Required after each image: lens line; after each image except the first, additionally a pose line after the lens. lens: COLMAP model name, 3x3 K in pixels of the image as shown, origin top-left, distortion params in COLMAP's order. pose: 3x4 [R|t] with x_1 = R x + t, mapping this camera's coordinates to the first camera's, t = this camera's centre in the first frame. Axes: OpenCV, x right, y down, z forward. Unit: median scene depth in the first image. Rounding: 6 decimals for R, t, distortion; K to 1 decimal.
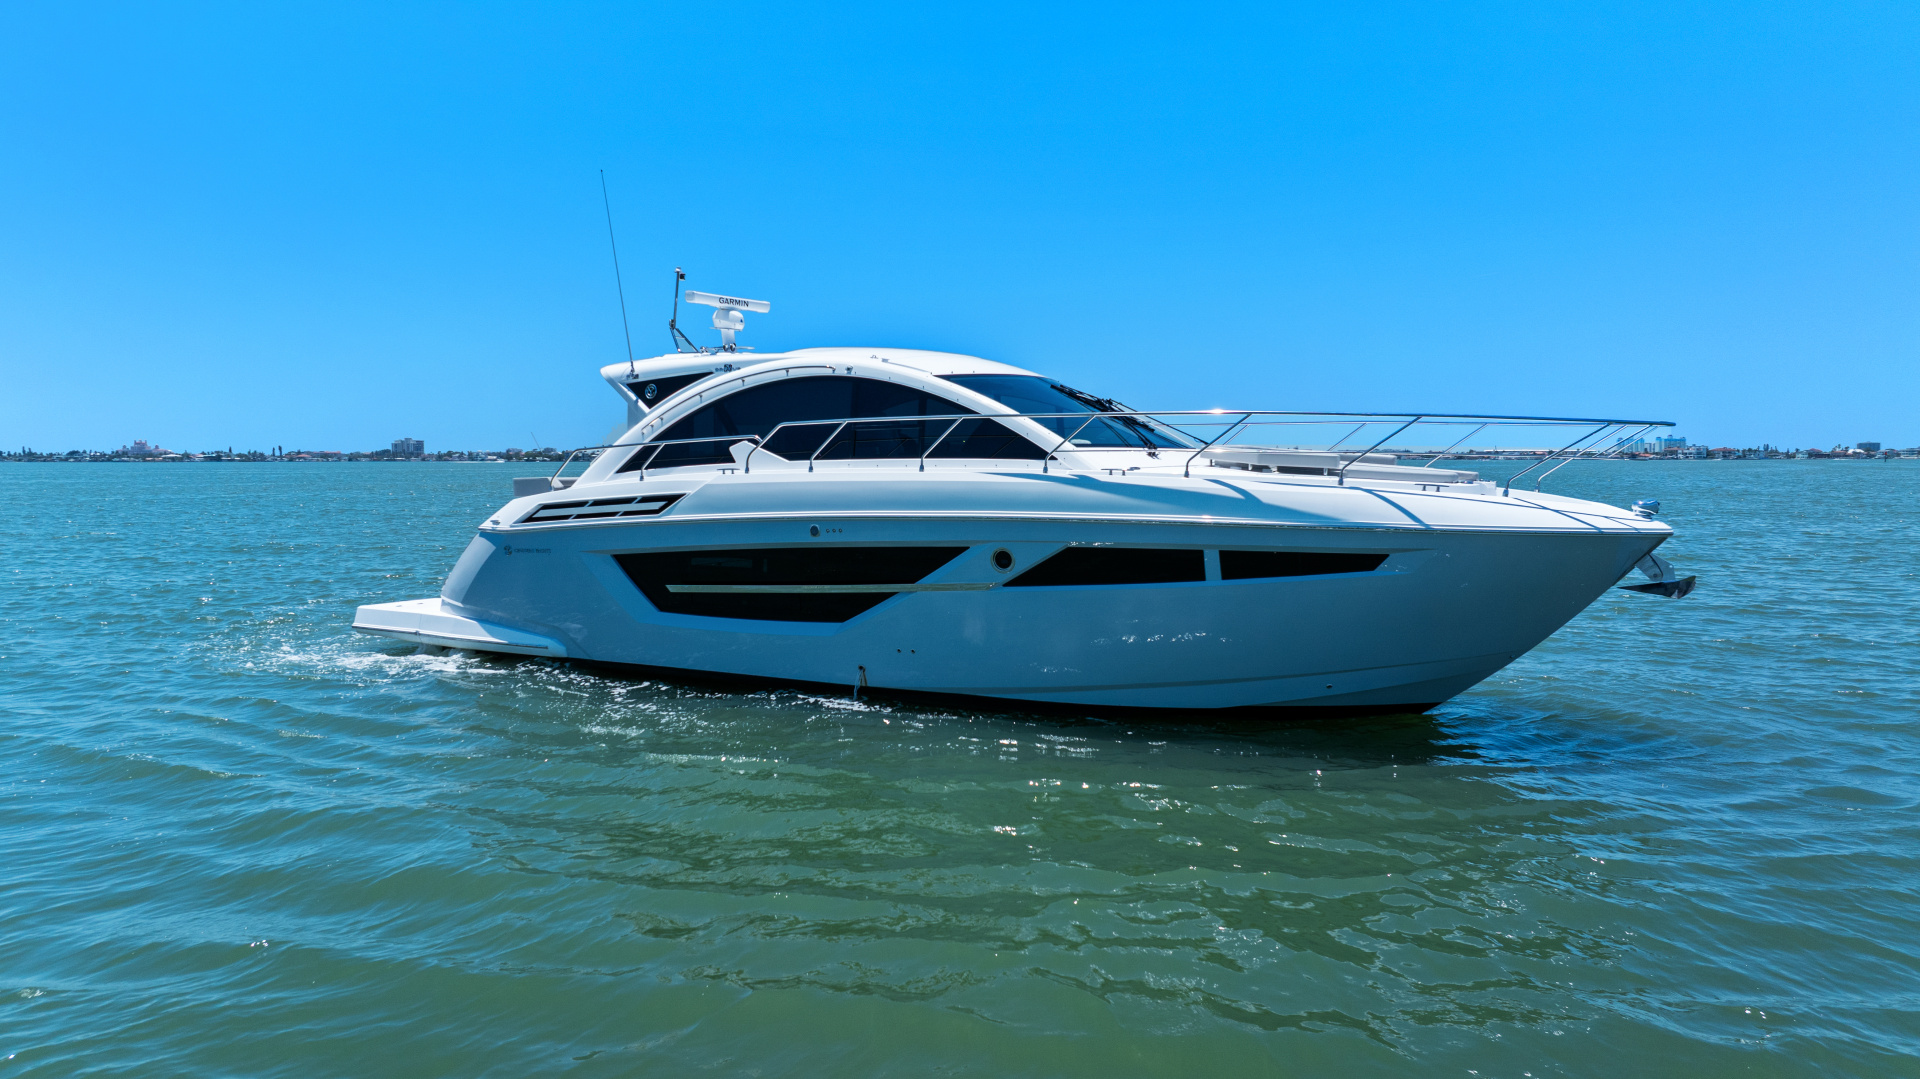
lens RADIAL K [[1383.1, 0, 916.6], [0, 1383.1, 541.3], [0, 0, 1]] dist [-0.009806, -0.002554]
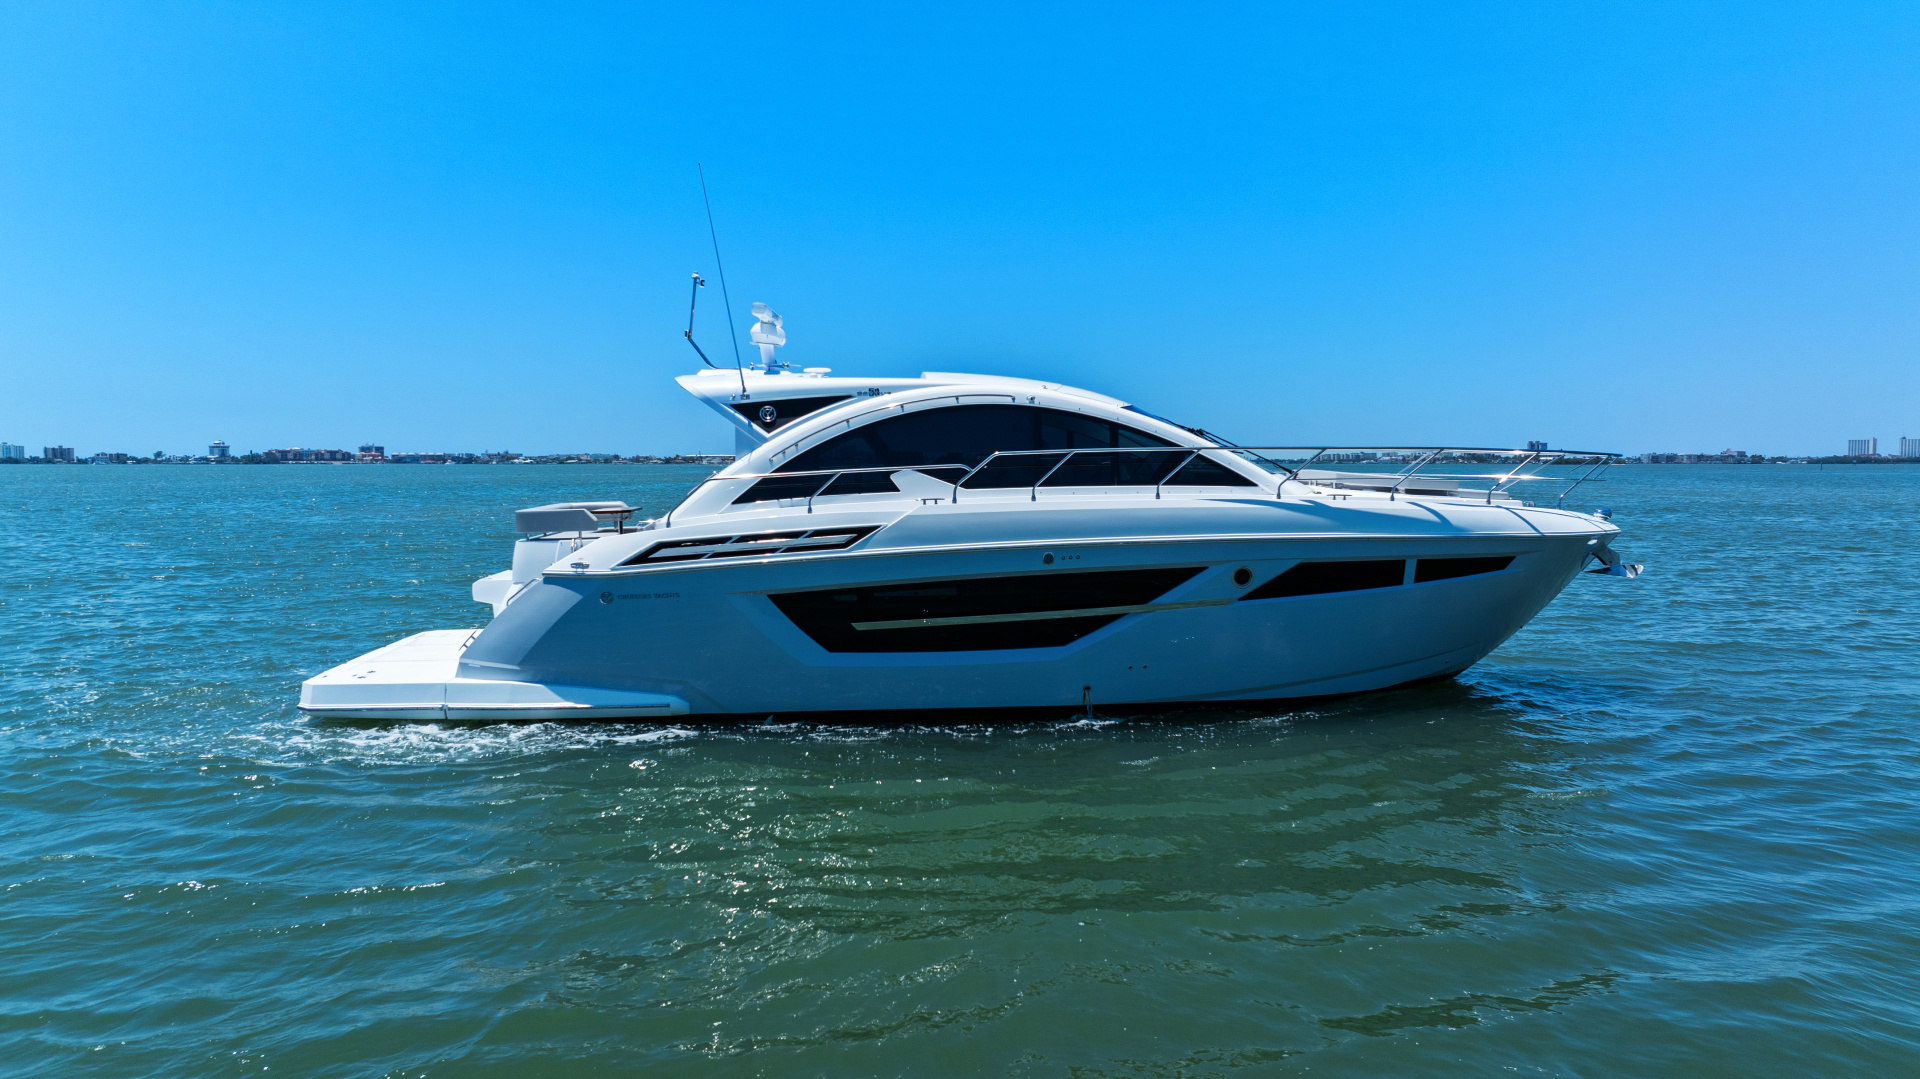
lens RADIAL K [[1409.8, 0, 960.0], [0, 1409.8, 539.5], [0, 0, 1]] dist [-0.062554, 0.068387]
pose [[0.804516, -0.040426, 0.592553, -0.689368], [0.038019, 0.999140, 0.016546, -0.038455], [-0.592713, 0.009217, 0.805361, 0.185904]]
